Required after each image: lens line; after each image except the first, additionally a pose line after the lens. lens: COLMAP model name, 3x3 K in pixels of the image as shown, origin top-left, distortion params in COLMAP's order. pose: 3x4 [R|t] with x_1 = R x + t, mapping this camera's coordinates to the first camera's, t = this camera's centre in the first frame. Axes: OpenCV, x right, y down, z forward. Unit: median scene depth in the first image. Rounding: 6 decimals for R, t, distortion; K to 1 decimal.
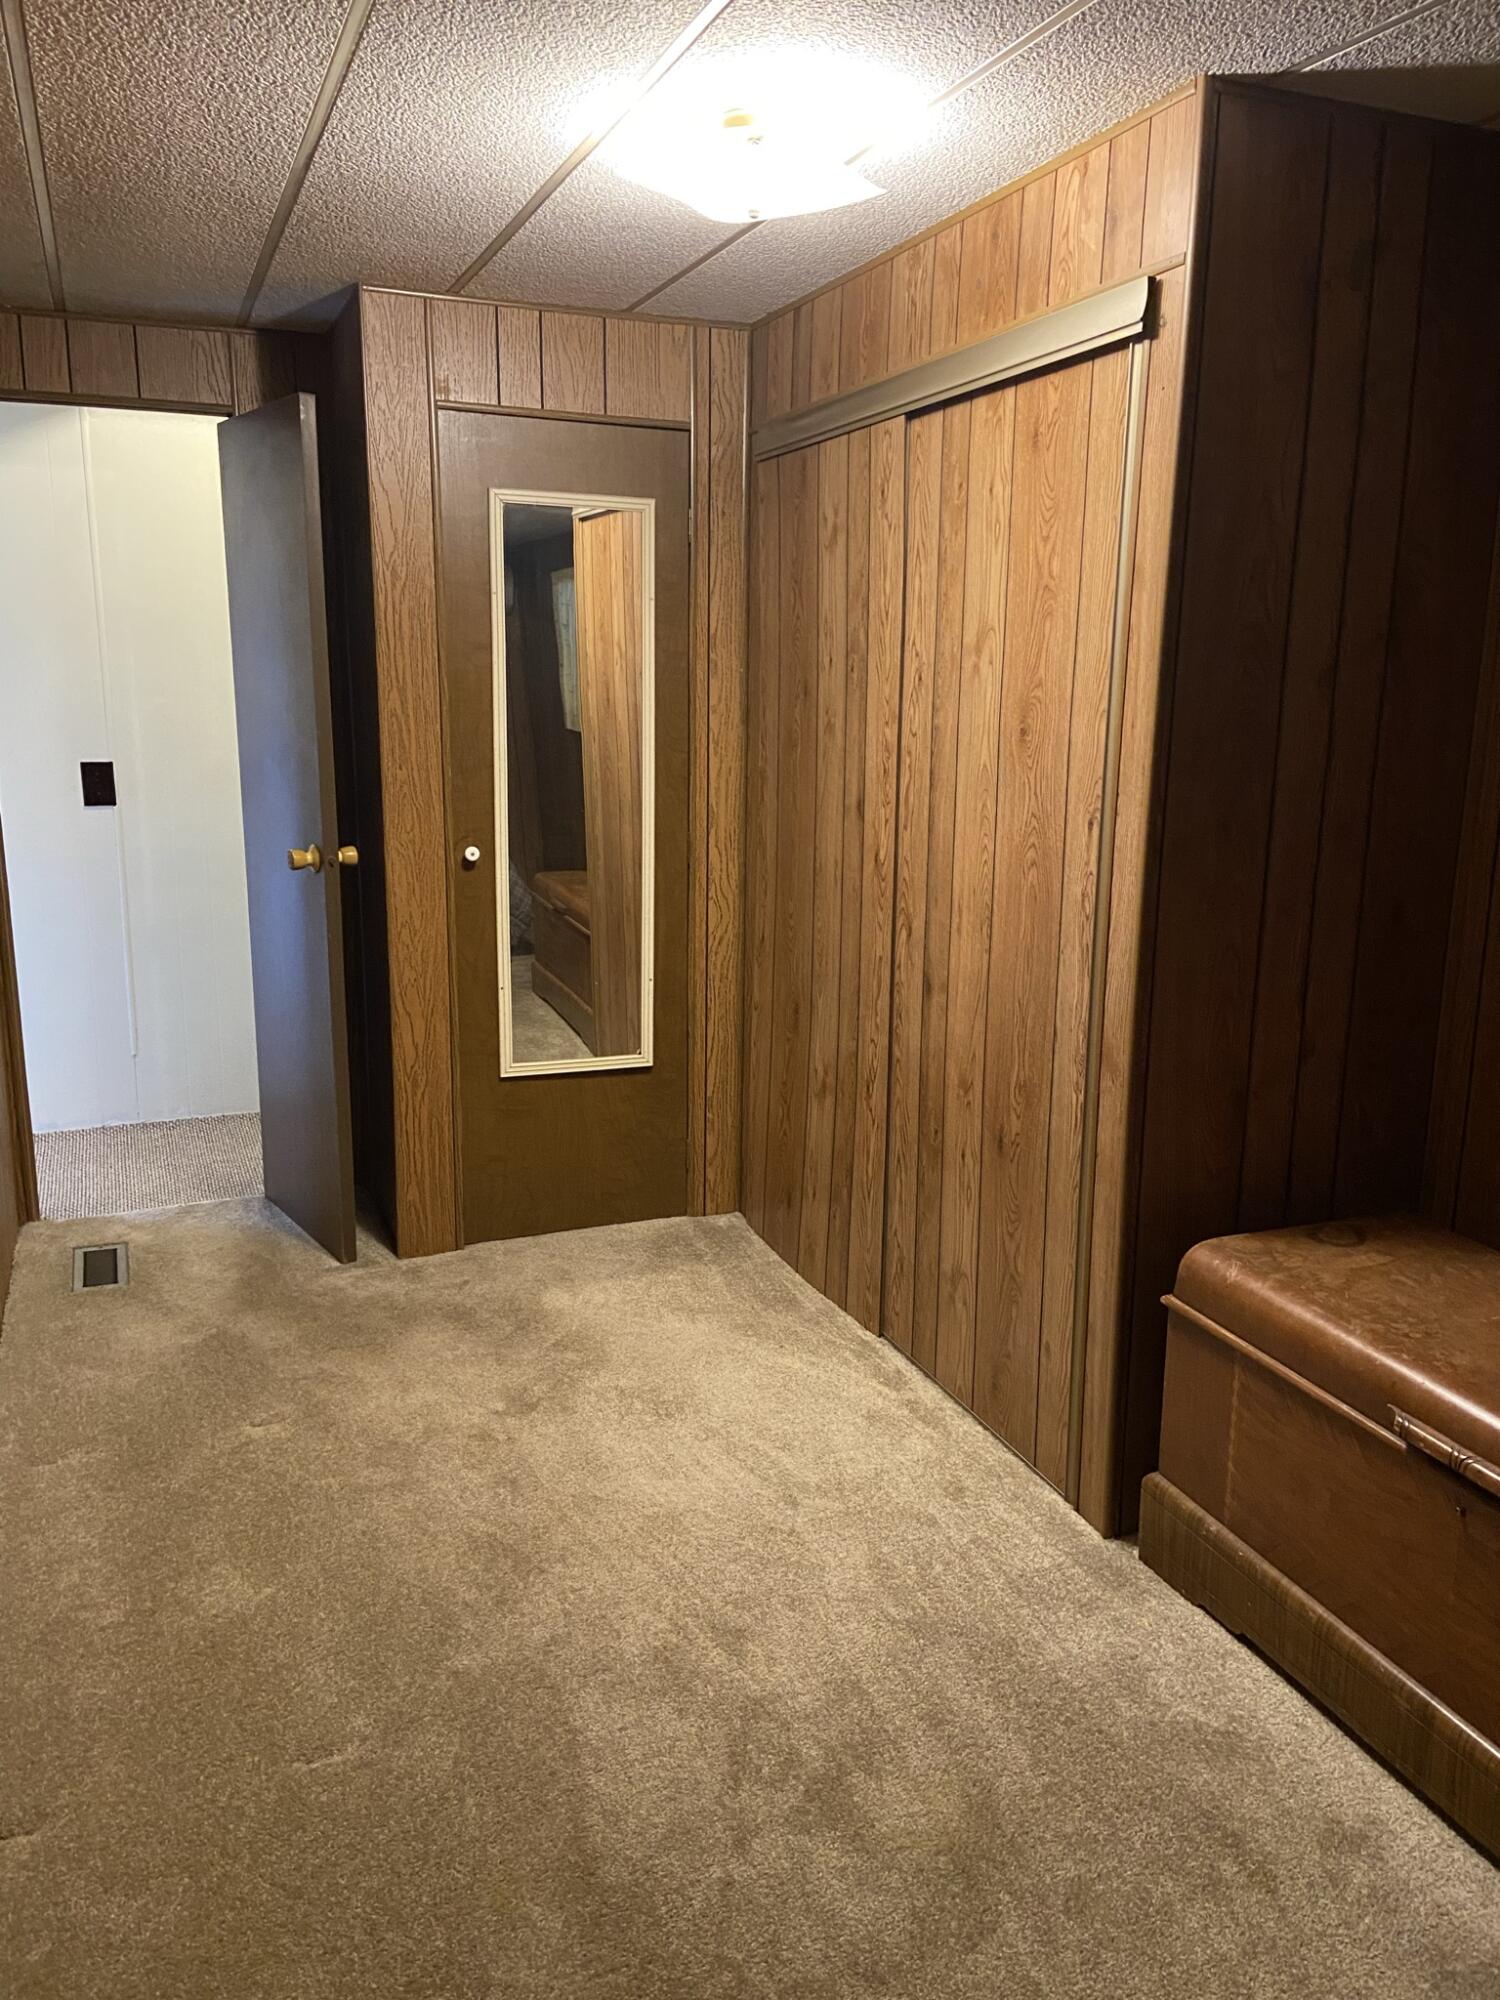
lens RADIAL K [[1515.2, 0, 751.4], [0, 1515.2, 1006.9], [0, 0, 1]] dist [0.017120, 0.000293]
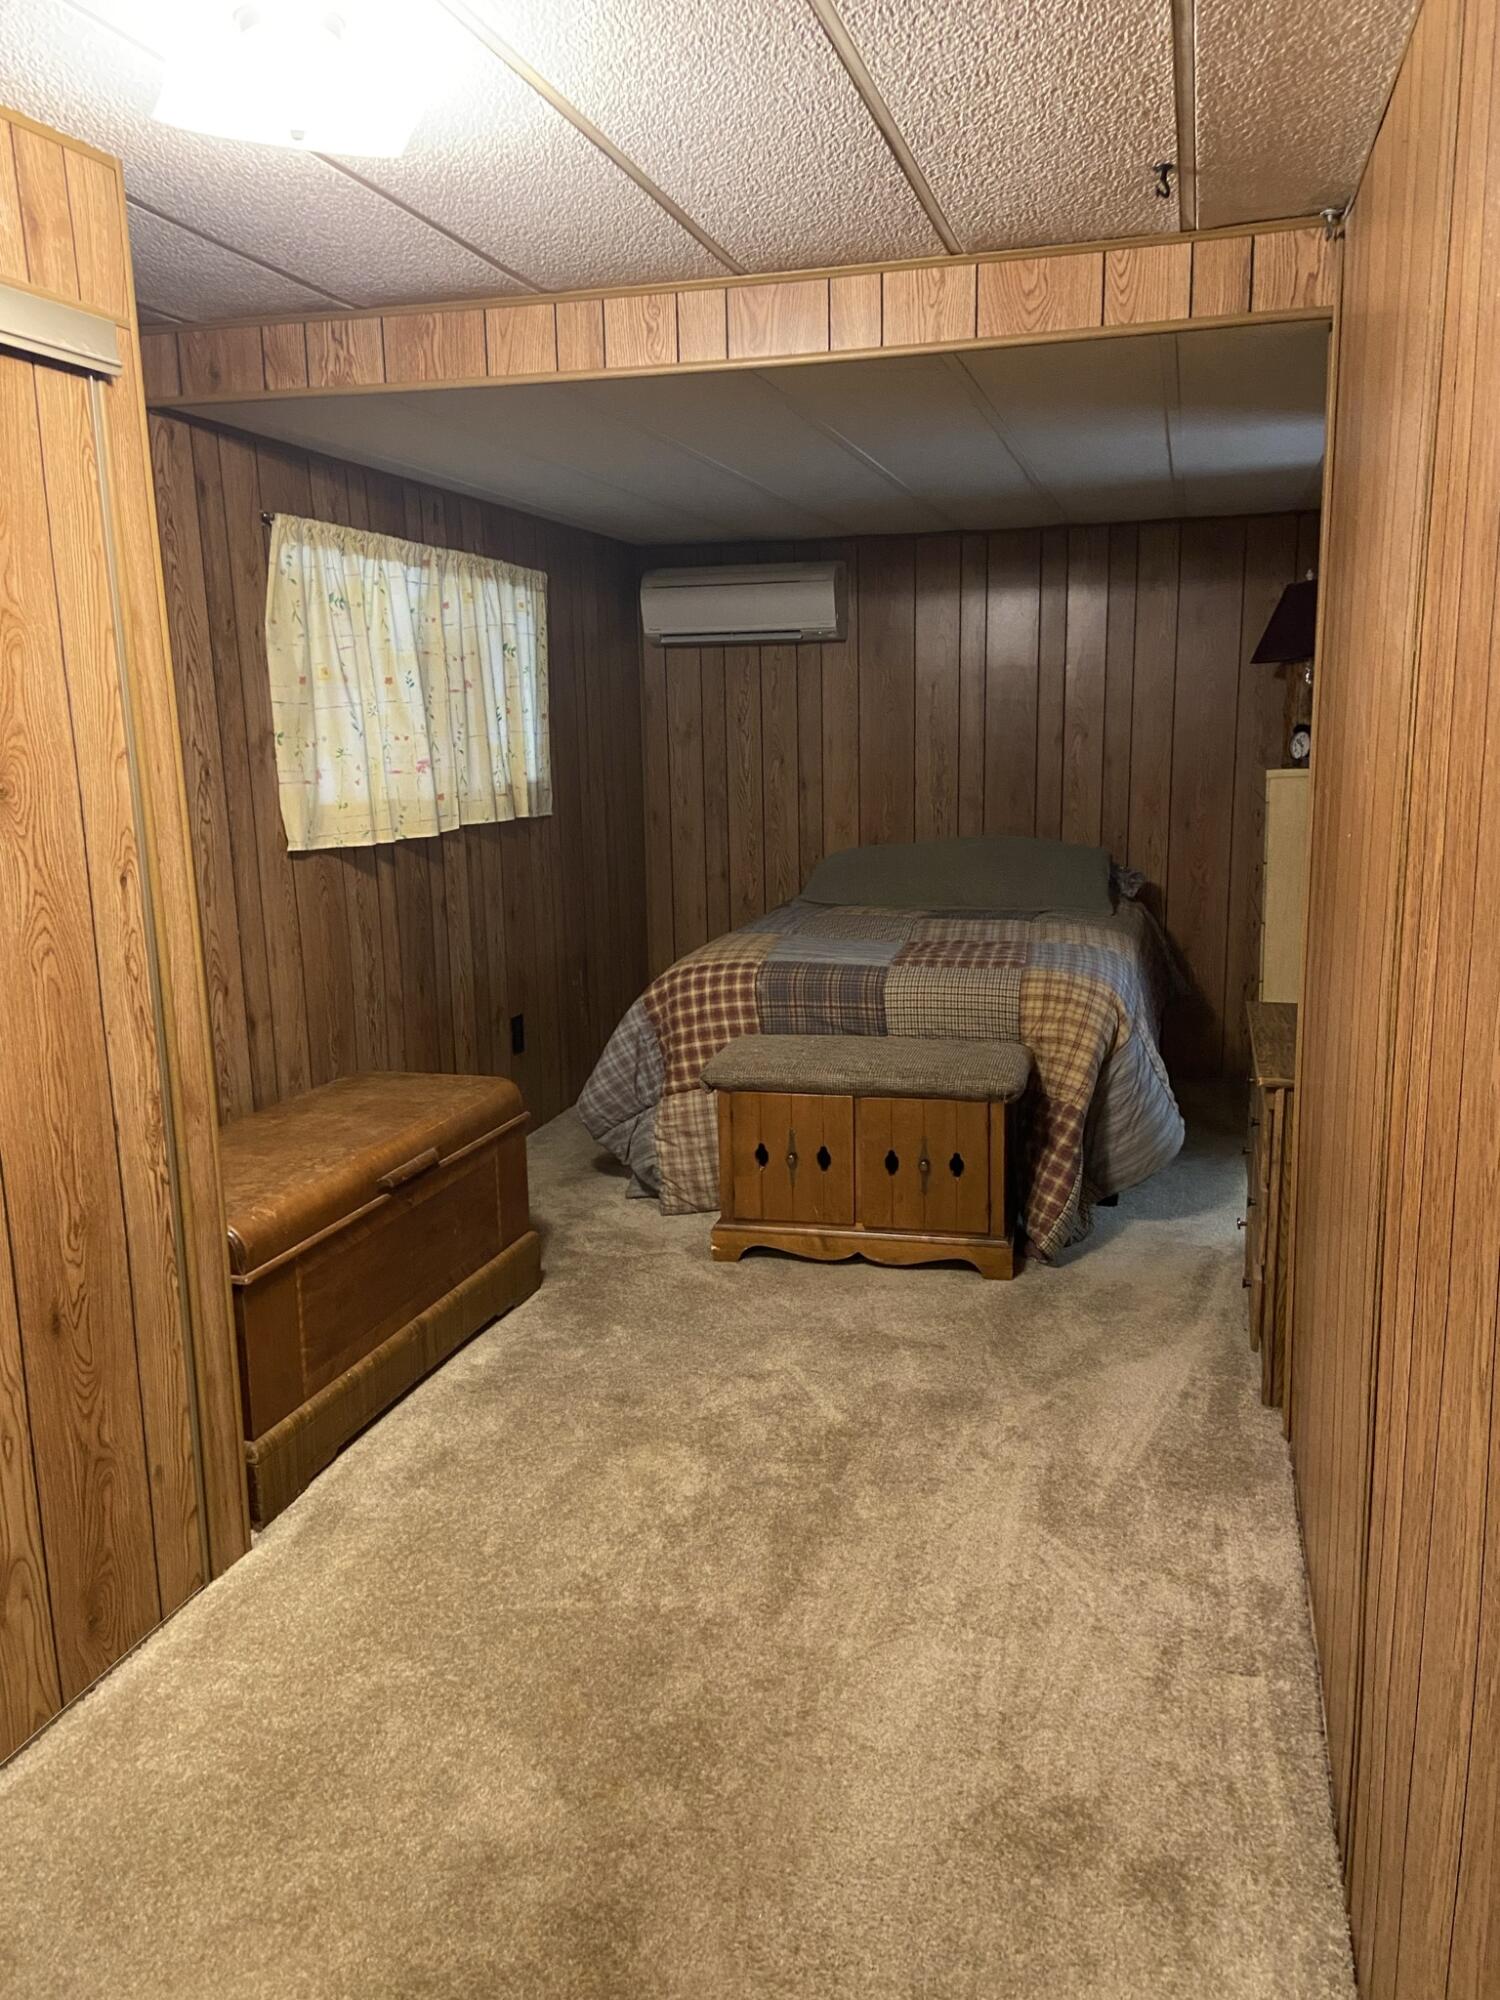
lens RADIAL K [[1515.2, 0, 753.0], [0, 1515.2, 1002.5], [0, 0, 1]] dist [0.017120, 0.000293]
pose [[-0.797366, -0.106307, 0.594059, -0.621742], [0.139357, 0.925325, 0.352637, -0.315371], [-0.587186, 0.363967, -0.723008, 1.432147]]
